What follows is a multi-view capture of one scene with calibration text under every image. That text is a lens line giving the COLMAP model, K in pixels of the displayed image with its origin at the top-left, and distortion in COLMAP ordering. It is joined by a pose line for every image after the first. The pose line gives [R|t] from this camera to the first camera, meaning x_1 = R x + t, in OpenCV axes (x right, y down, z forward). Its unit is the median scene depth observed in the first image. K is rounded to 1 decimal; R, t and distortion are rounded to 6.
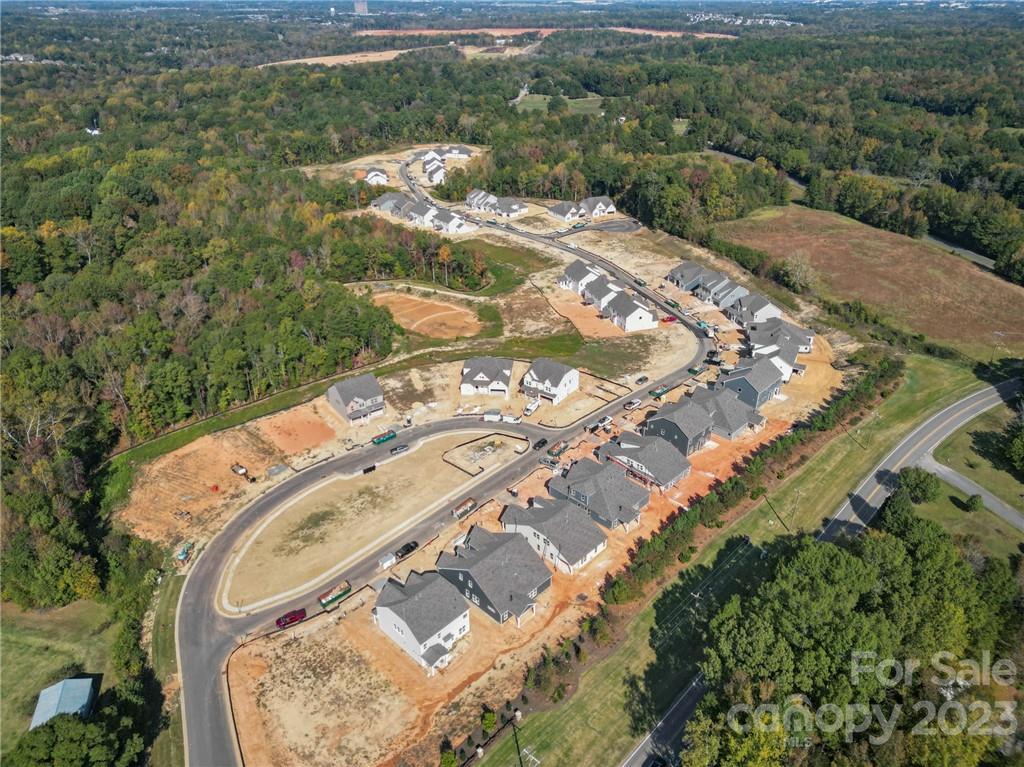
lens RADIAL K [[711.9, 0, 514.5], [0, 711.9, 385.0], [0, 0, 1]] dist [0.086490, -0.089444]
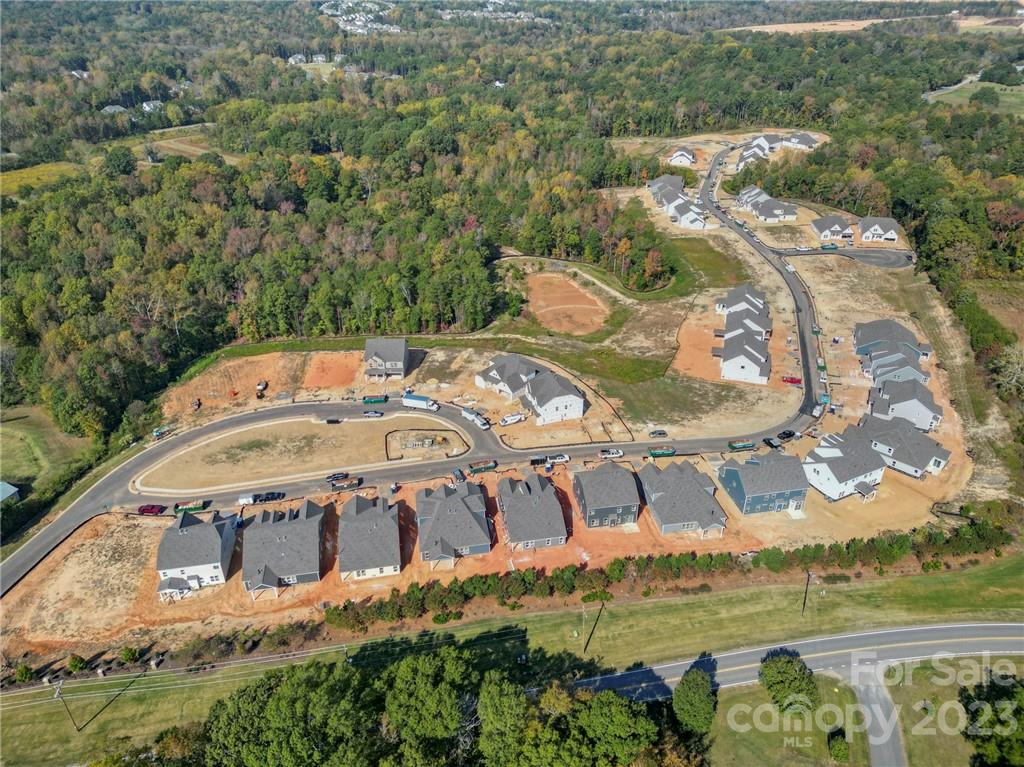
lens RADIAL K [[711.9, 0, 514.5], [0, 711.9, 385.0], [0, 0, 1]] dist [0.086490, -0.089444]
pose [[0.809503, 0.301299, -0.503909, 0.323409], [-0.280258, 0.952483, 0.119293, -0.082890], [0.515908, 0.044657, 0.855479, 0.124302]]
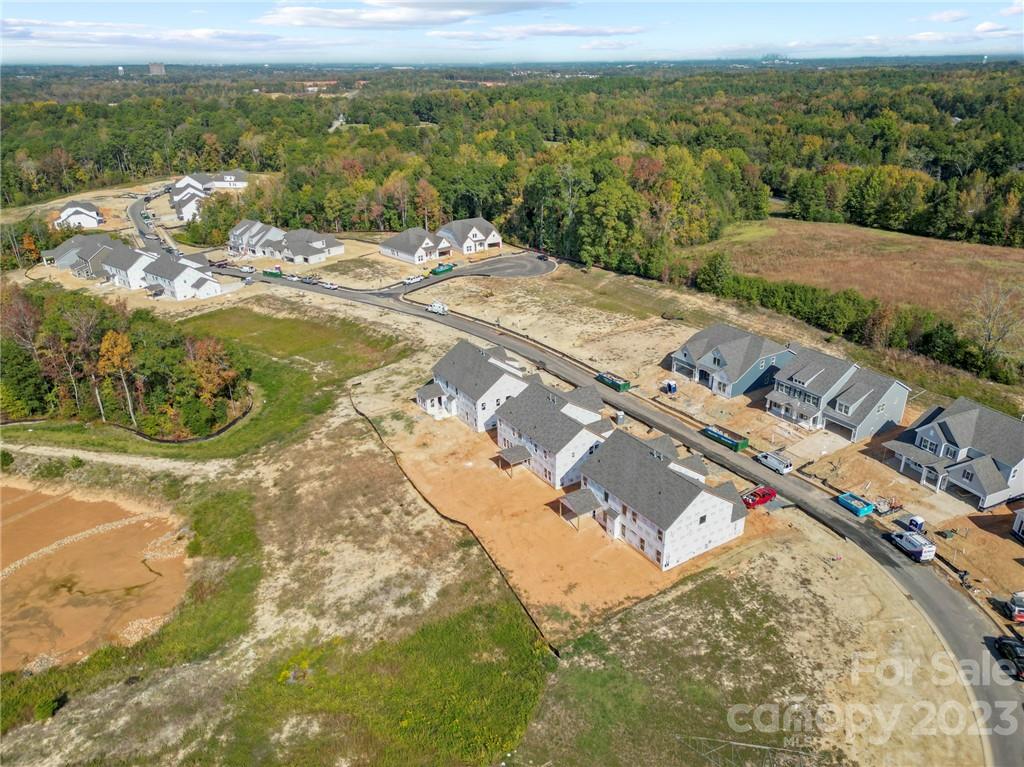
lens RADIAL K [[711.9, 0, 514.5], [0, 711.9, 385.0], [0, 0, 1]] dist [0.086490, -0.089444]
pose [[0.974102, -0.096785, 0.204346, 0.031499], [0.112796, 0.991276, -0.068189, -0.116549], [-0.195963, 0.089473, 0.976521, 0.585684]]
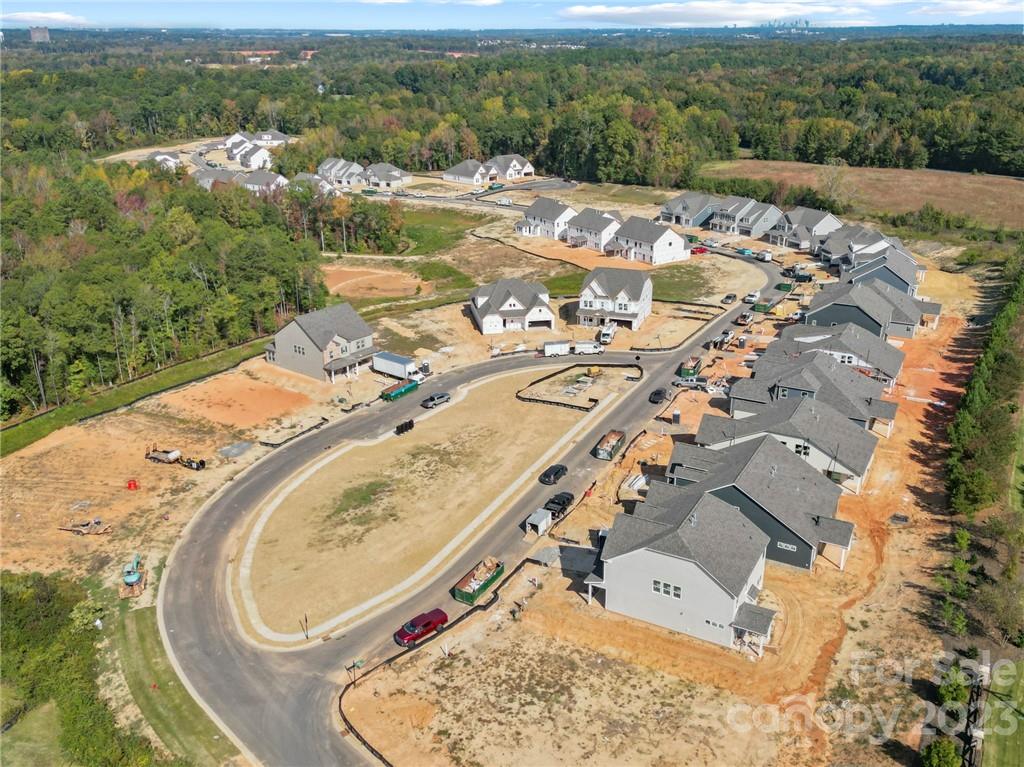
lens RADIAL K [[915.6, 0, 515.1], [0, 915.6, 386.3], [0, 0, 1]] dist [0.093814, -0.129183]
pose [[0.963643, -0.095964, 0.249365, -0.176409], [0.127712, 0.985192, -0.114395, 0.107389], [-0.234695, 0.142083, 0.961629, 0.150123]]
